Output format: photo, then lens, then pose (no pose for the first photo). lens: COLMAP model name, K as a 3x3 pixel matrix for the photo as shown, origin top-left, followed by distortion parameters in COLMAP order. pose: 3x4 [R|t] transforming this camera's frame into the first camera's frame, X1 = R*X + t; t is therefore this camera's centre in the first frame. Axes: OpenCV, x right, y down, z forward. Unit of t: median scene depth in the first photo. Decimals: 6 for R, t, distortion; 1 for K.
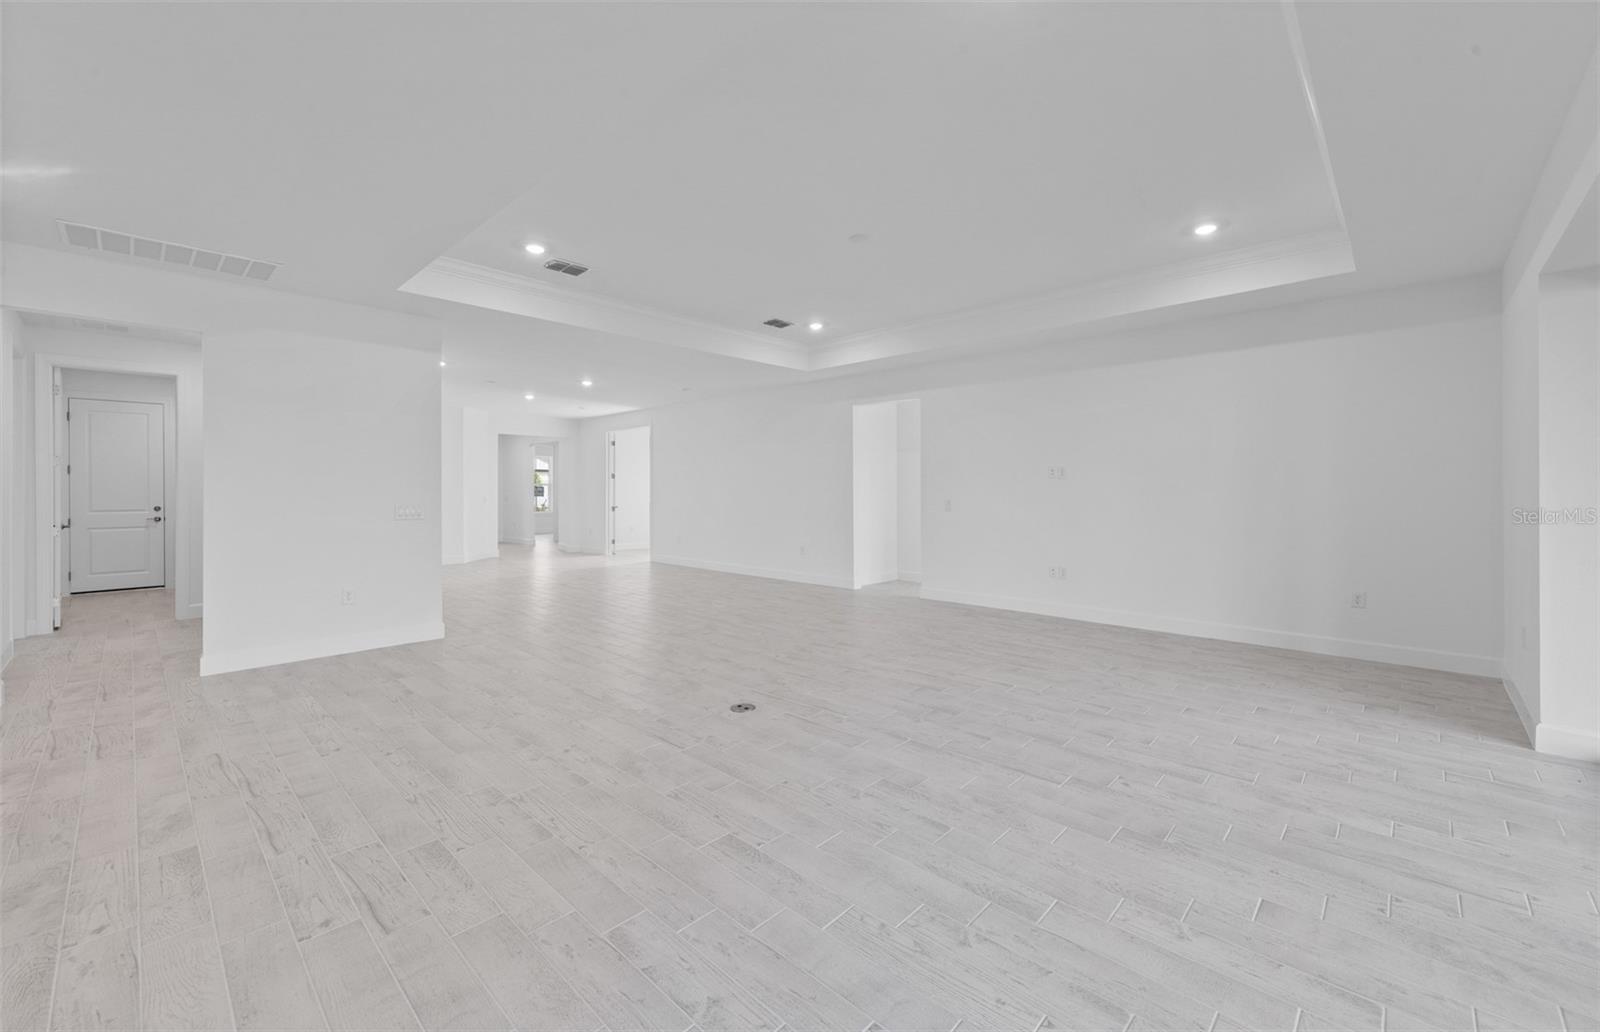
lens RADIAL K [[631.8, 0, 807.1], [0, 631.8, 501.4], [0, 0, 1]] dist [0.002462, 0.000126]
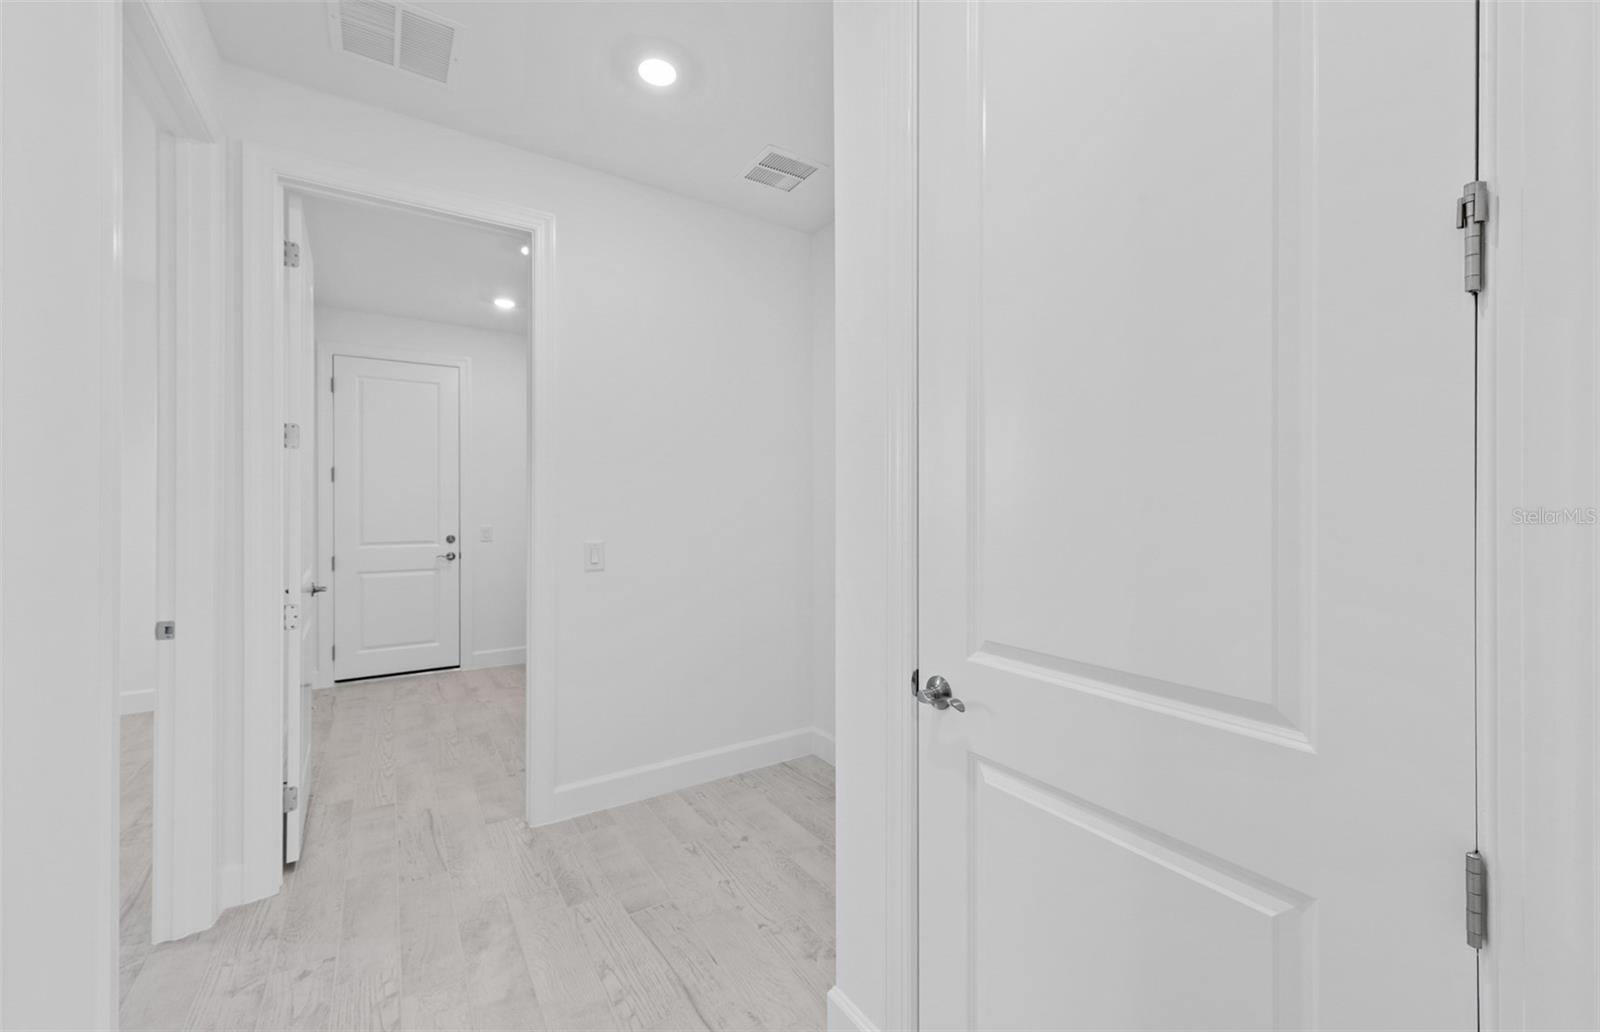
lens RADIAL K [[616.9, 0, 800.0], [0, 616.9, 516.0], [0, 0, 1]] dist [-0.000746, 0.000046]
pose [[0.973881, 0.003320, -0.227034, -0.593637], [-0.003887, 0.999990, -0.002053, -0.011257], [0.227025, 0.002882, 0.973885, 0.525210]]
